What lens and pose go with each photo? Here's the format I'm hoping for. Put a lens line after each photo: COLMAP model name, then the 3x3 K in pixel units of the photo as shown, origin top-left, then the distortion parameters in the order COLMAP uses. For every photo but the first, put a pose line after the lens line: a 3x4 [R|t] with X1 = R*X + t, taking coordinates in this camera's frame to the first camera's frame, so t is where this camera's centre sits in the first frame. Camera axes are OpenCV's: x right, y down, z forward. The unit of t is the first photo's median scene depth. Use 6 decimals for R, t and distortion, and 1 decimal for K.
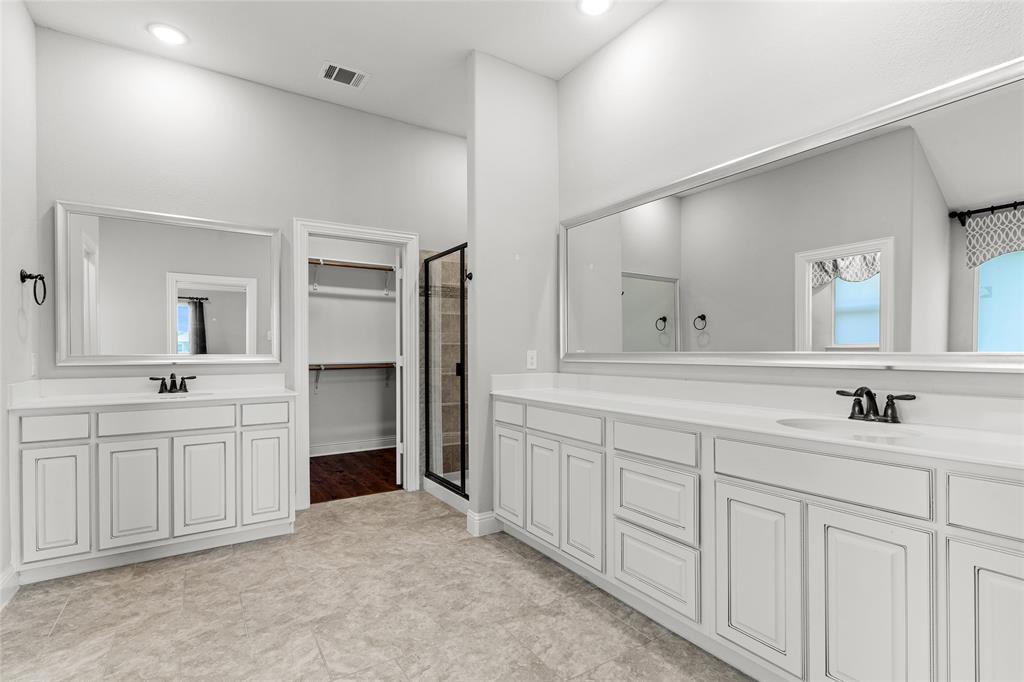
lens RADIAL K [[497.7, 0, 516.0], [0, 497.7, 349.7], [0, 0, 1]] dist [0.001073, 0.000256]
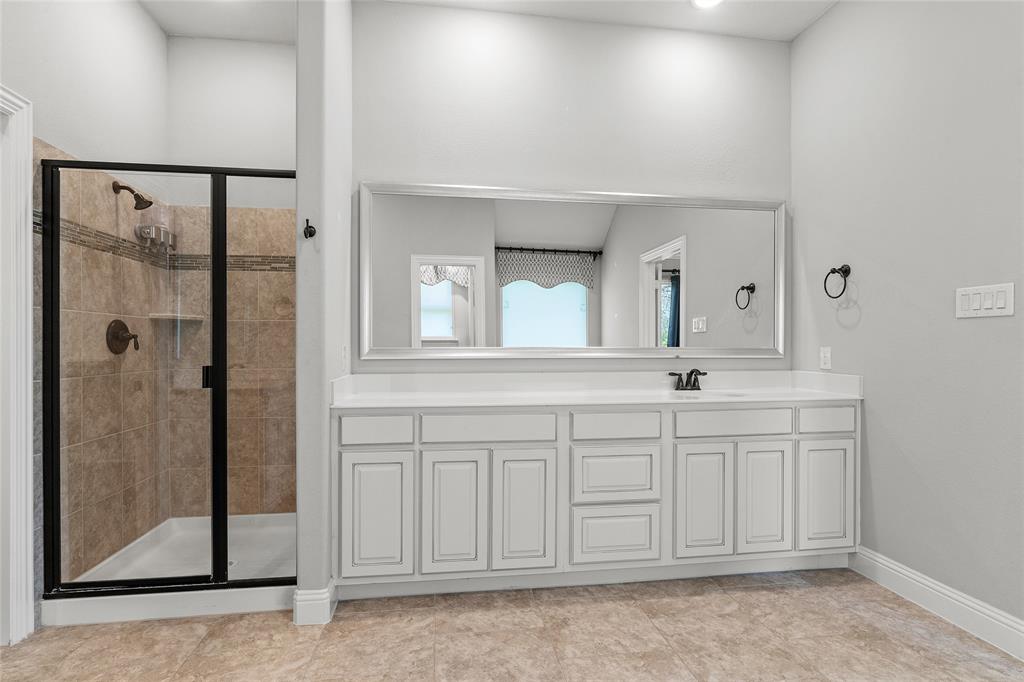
lens RADIAL K [[533.4, 0, 512.7], [0, 533.4, 341.5], [0, 0, 1]] dist [-0.004380, -0.000284]
pose [[0.405308, 0.007517, 0.914149, -0.791632], [-0.005167, 0.999969, -0.005932, -0.000170], [-0.914166, -0.002319, 0.405334, 0.601307]]
